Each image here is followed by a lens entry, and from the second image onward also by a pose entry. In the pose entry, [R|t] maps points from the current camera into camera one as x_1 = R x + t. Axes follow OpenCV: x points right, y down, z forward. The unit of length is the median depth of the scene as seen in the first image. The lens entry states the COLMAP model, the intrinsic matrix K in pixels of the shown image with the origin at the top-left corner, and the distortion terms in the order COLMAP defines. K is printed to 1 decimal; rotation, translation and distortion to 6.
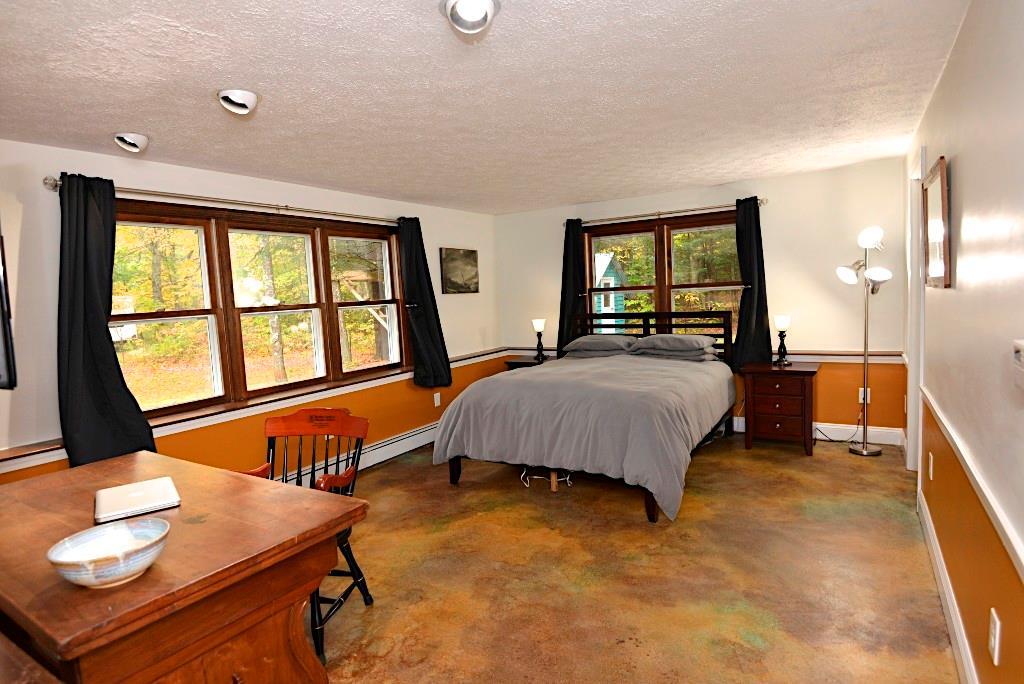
lens RADIAL K [[555.7, 0, 512.0], [0, 555.7, 342.0], [0, 0, 1]] dist [0.001438, 0.000165]
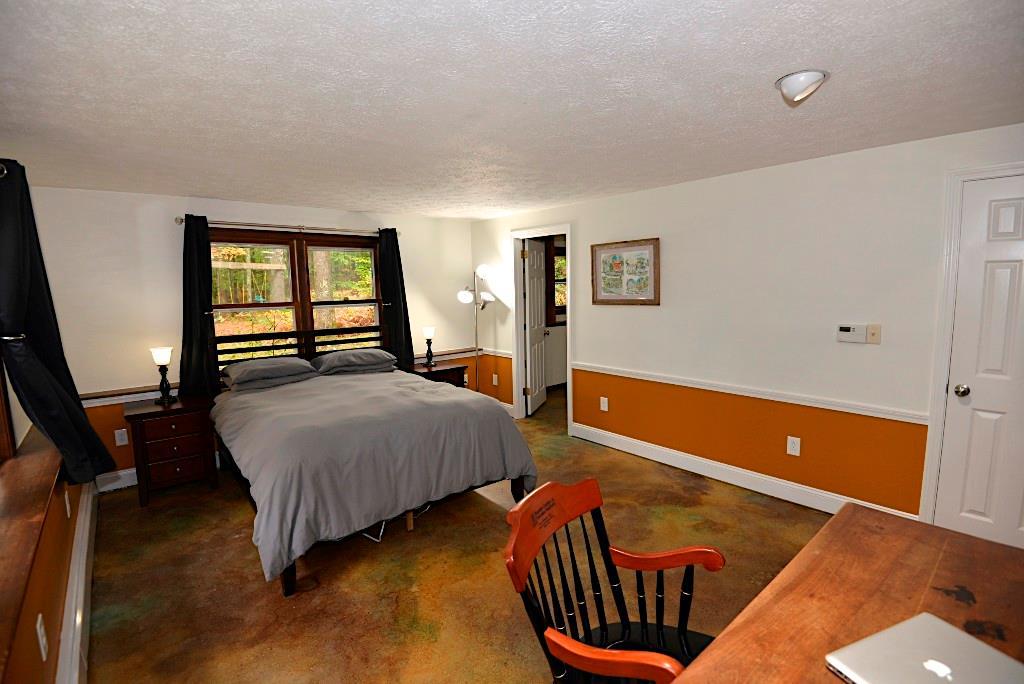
lens RADIAL K [[470.1, 0, 512.0], [0, 470.1, 342.0], [0, 0, 1]] dist [-0.034536, -0.000434]
pose [[0.299040, -0.066661, 0.951909, -0.511761], [0.086634, 0.995334, 0.042486, -0.045912], [-0.950300, 0.069763, 0.303420, 0.530213]]
